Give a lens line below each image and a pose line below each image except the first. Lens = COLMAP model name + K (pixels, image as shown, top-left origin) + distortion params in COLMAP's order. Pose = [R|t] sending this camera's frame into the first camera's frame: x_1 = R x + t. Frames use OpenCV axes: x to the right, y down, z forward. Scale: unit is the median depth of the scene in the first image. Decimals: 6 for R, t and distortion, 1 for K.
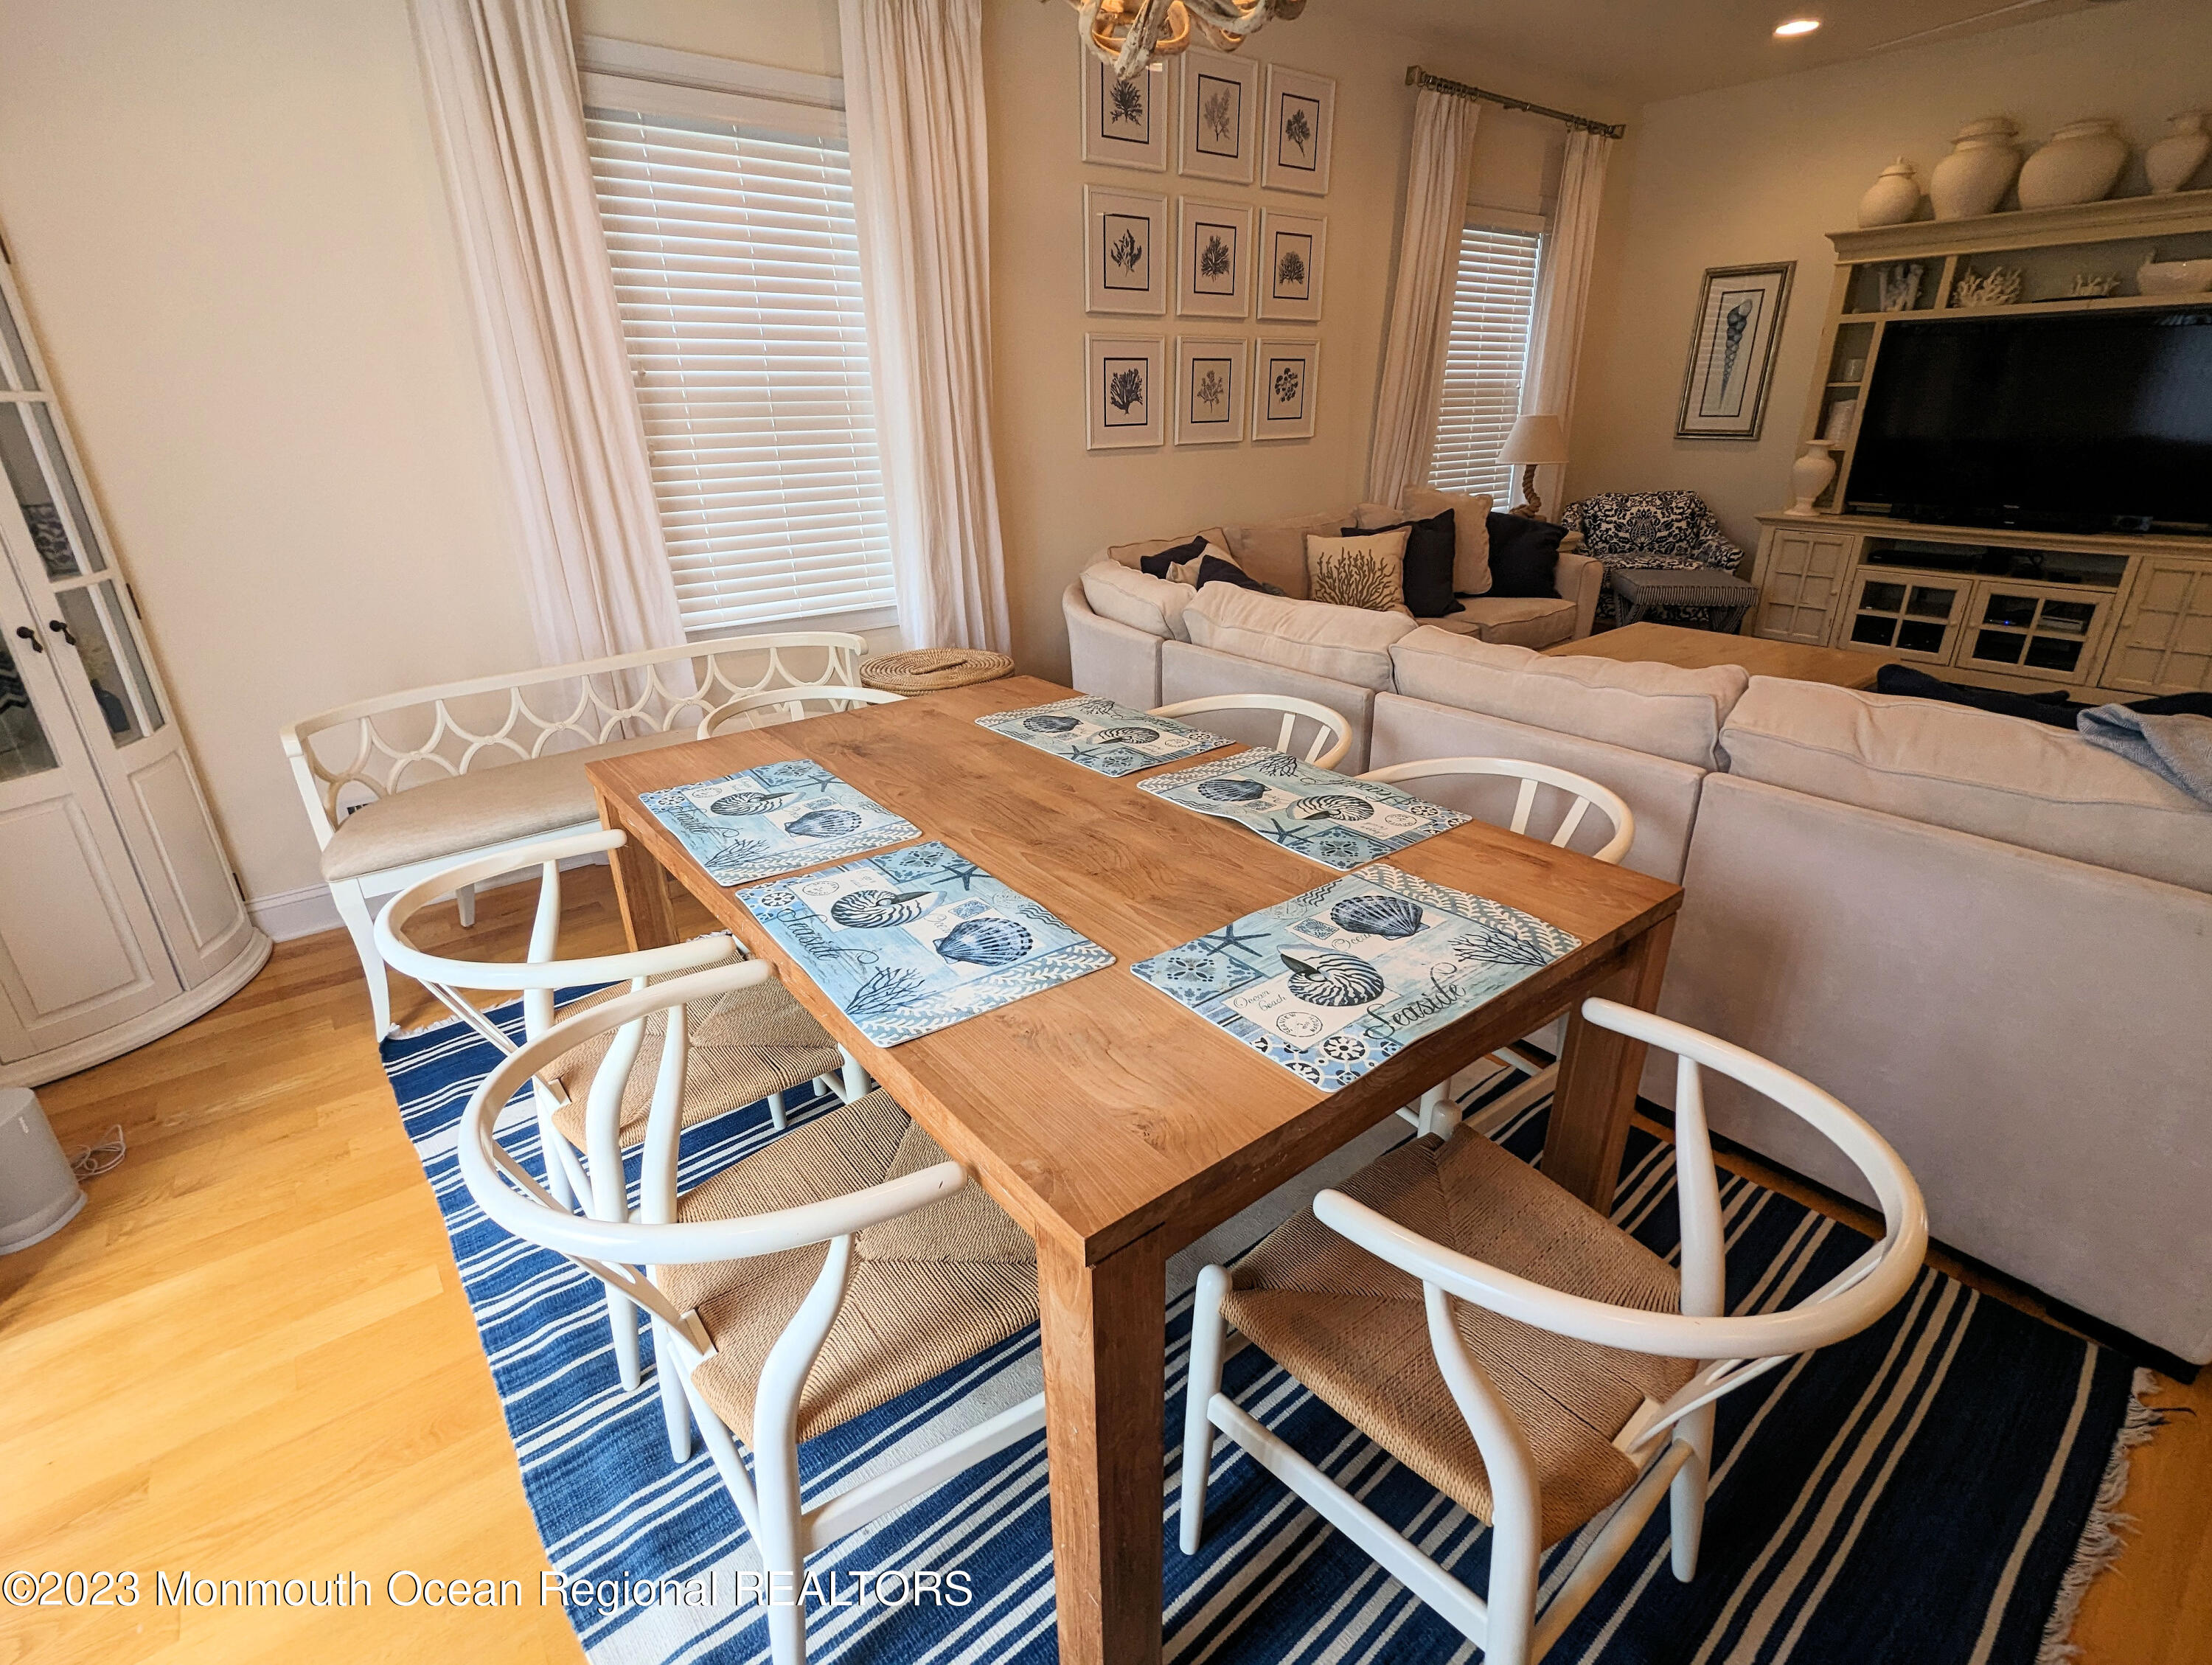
lens RADIAL K [[1046.8, 0, 1104.4], [0, 1046.8, 833.1], [0, 0, 1]] dist [-0.002373, 0.001458]
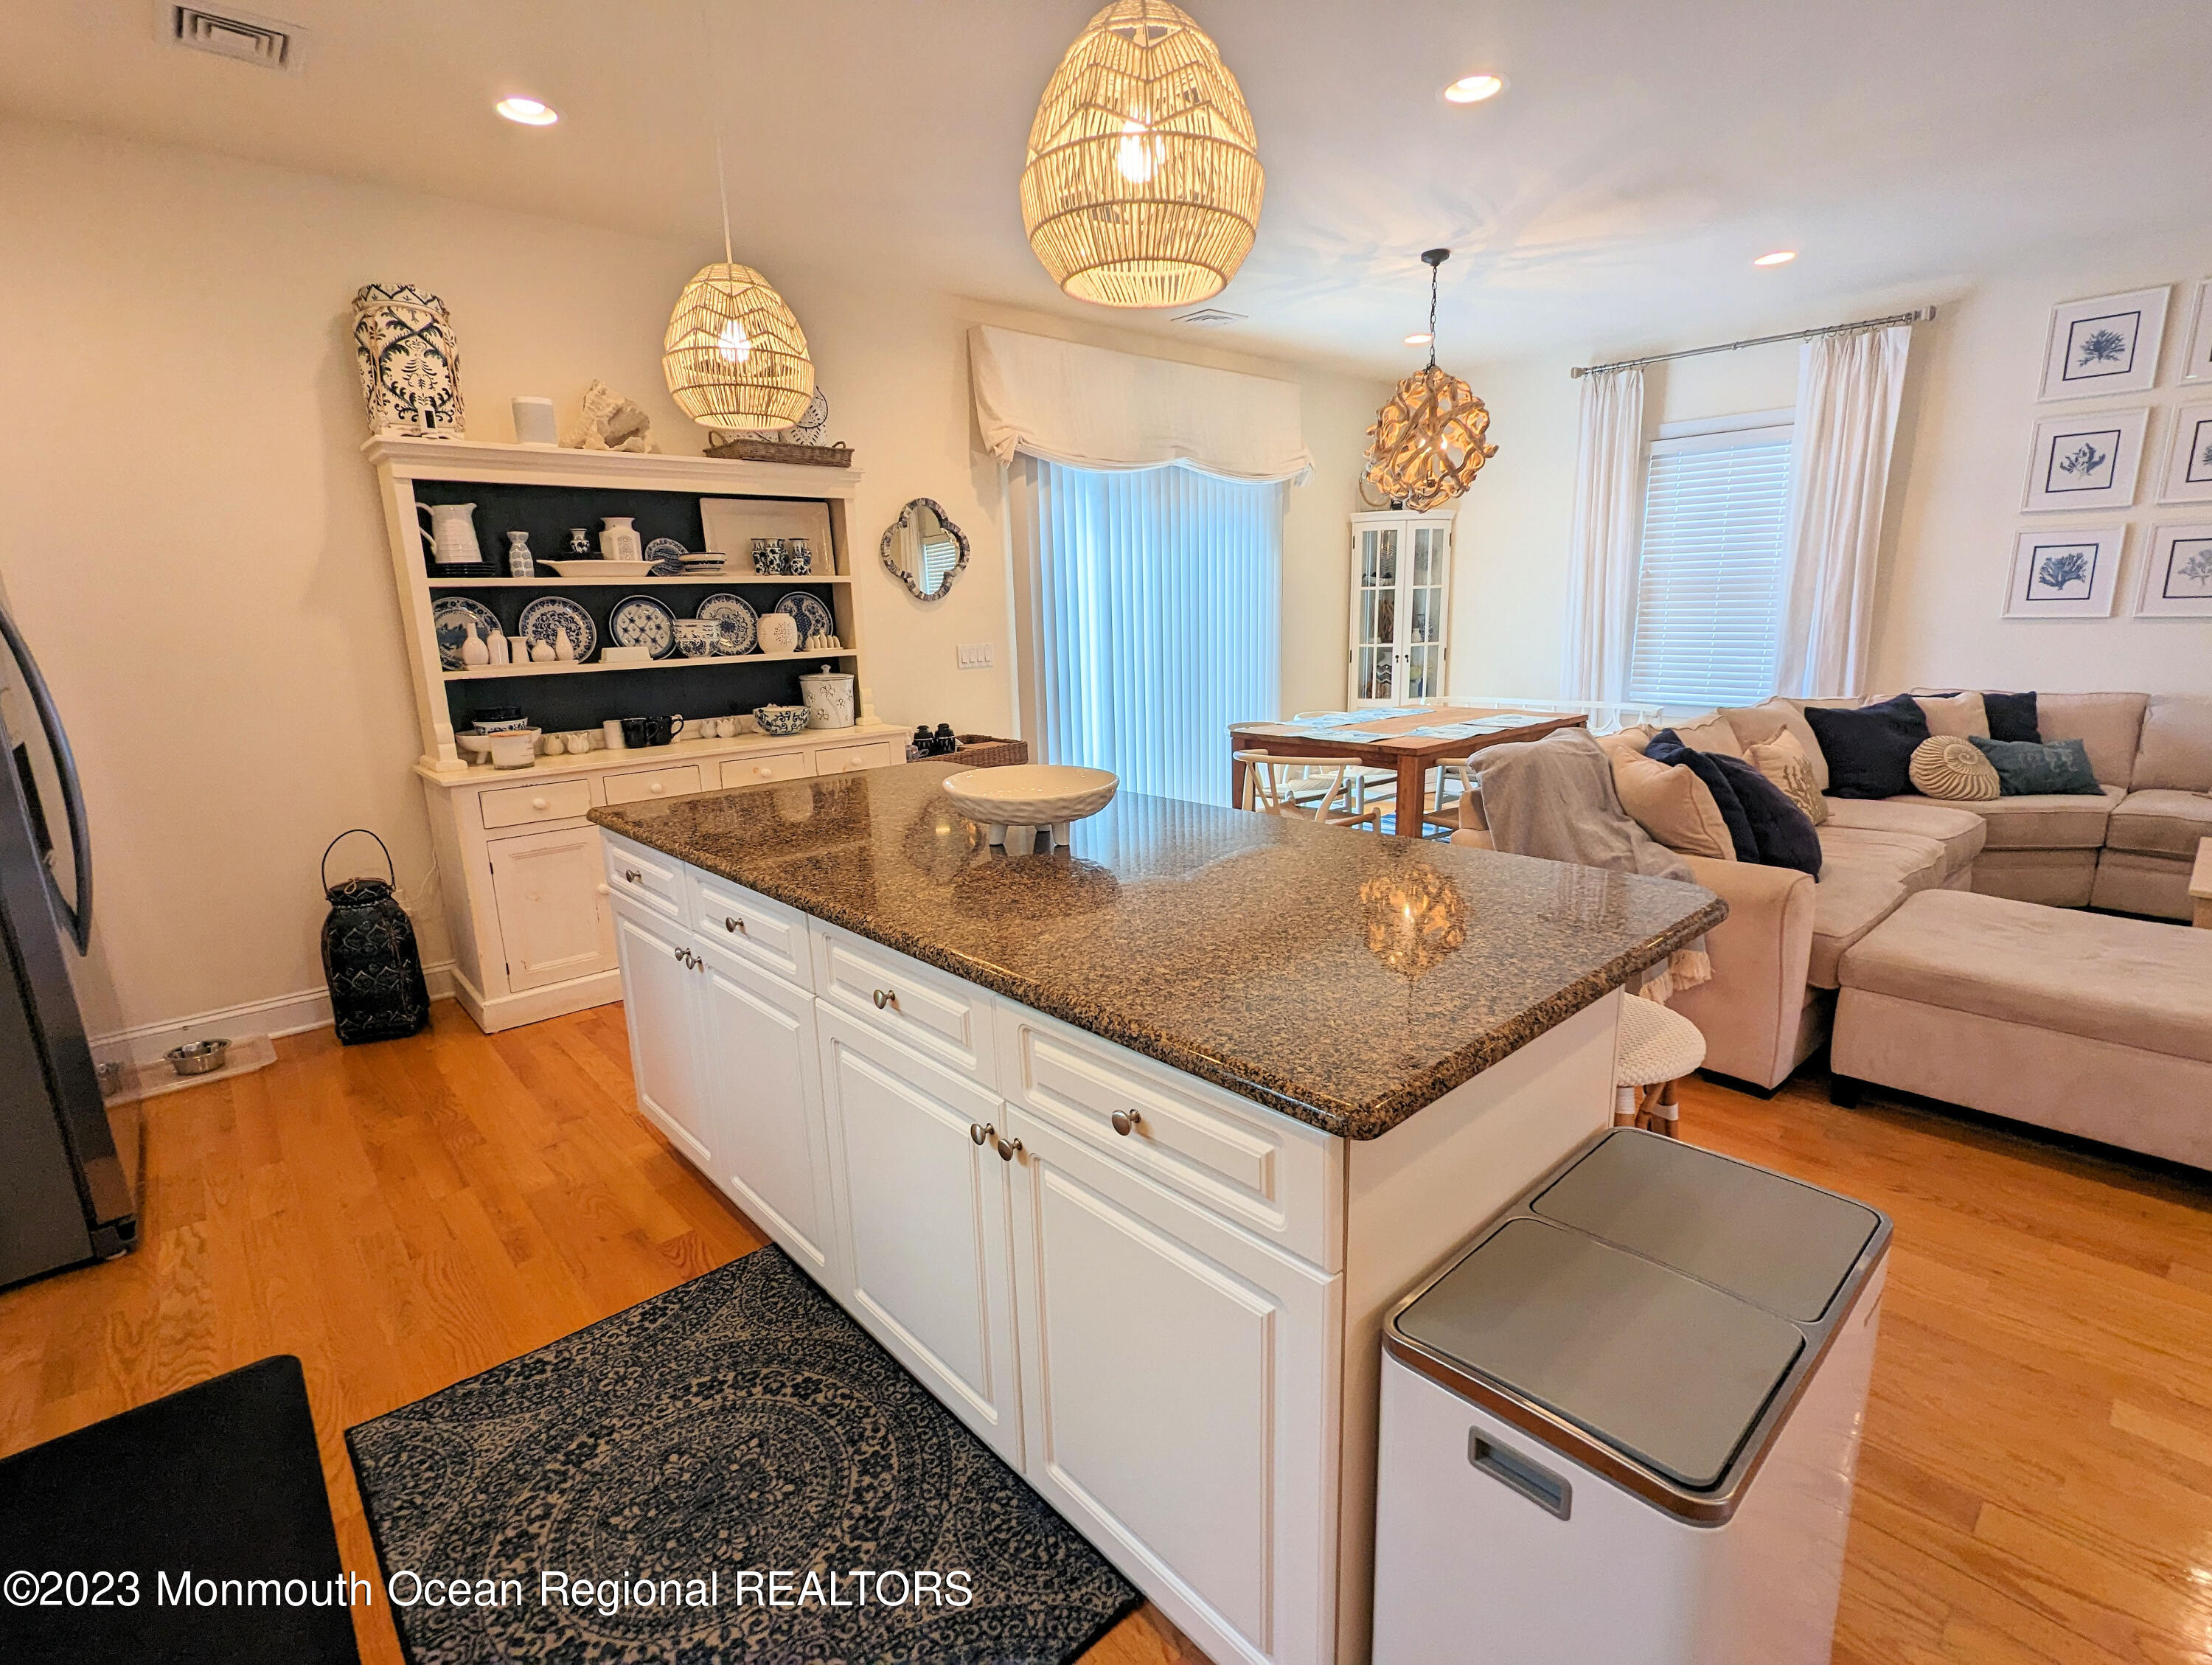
lens RADIAL K [[1046.8, 0, 1104.4], [0, 1046.8, 833.1], [0, 0, 1]] dist [-0.002373, 0.001458]
pose [[0.063649, 0.231031, -0.970862, 1.061222], [-0.363068, 0.911532, 0.193110, 0.007214], [0.929586, 0.340198, 0.141898, -0.058664]]
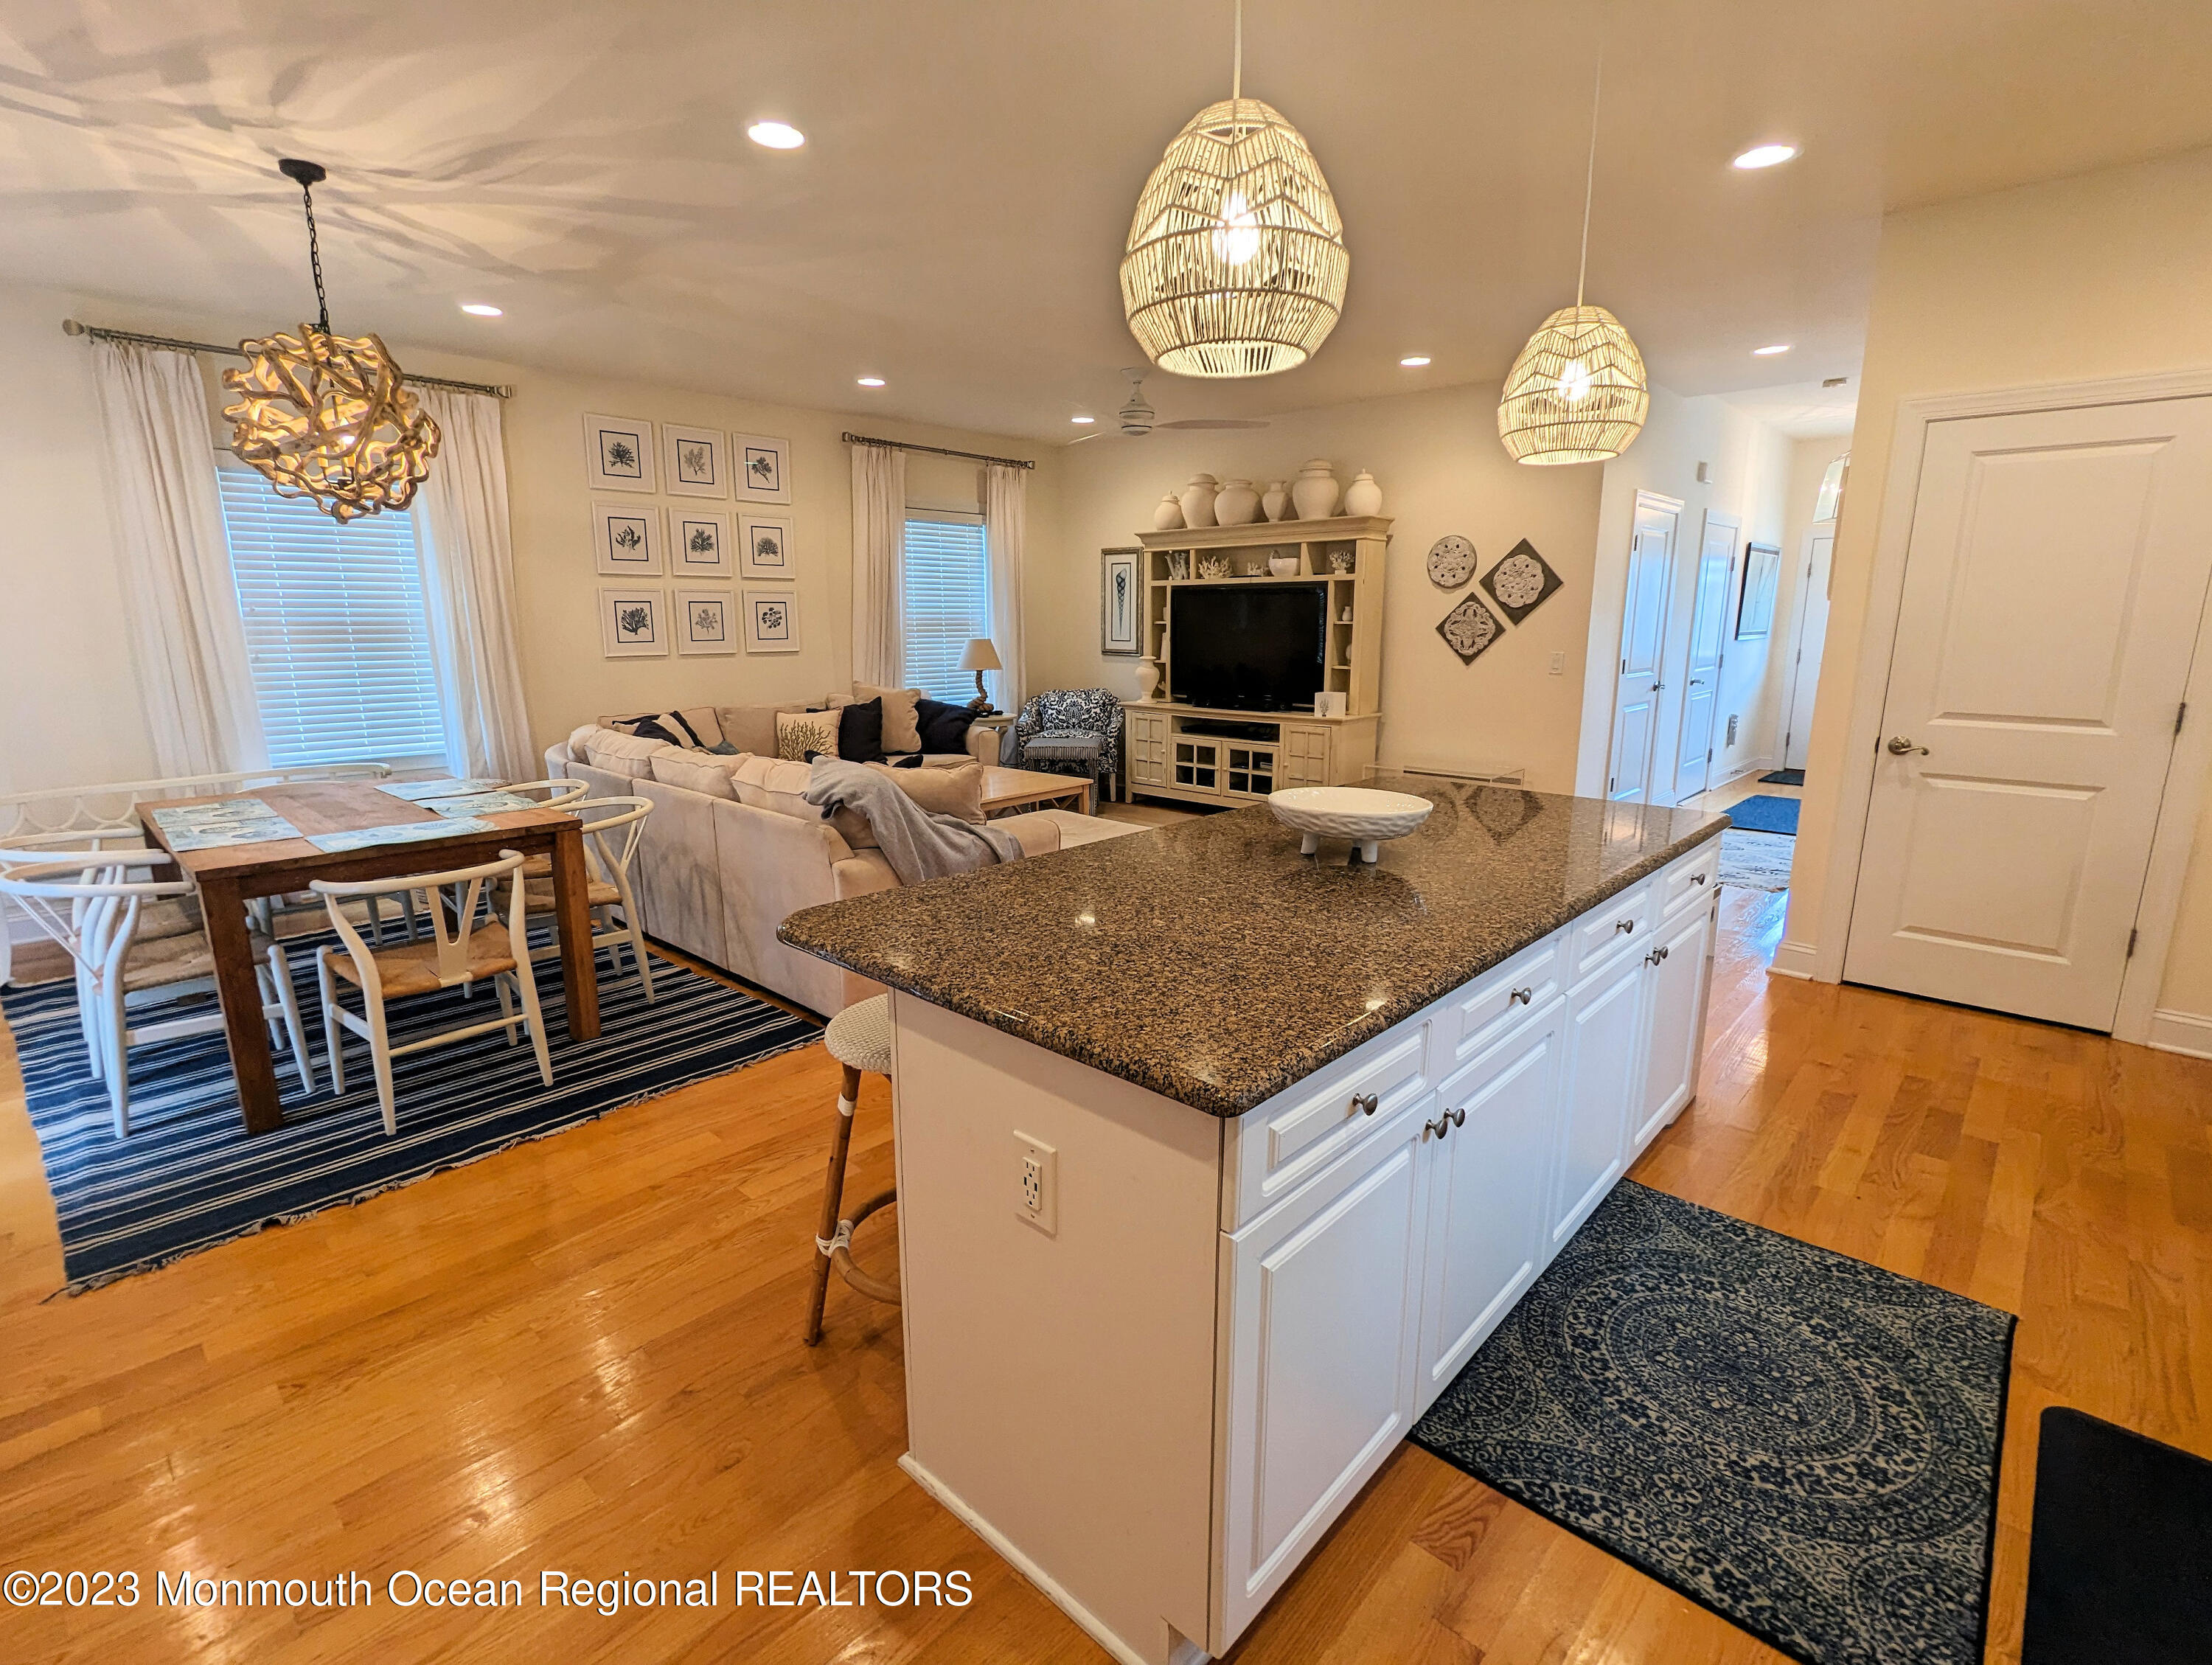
lens RADIAL K [[1046.8, 0, 1104.4], [0, 1046.8, 833.1], [0, 0, 1]] dist [-0.002373, 0.001458]
pose [[0.988720, -0.016126, 0.148903, 0.431626], [0.044272, 0.981229, -0.187697, 0.187107], [-0.143081, 0.192172, 0.970875, -0.491249]]
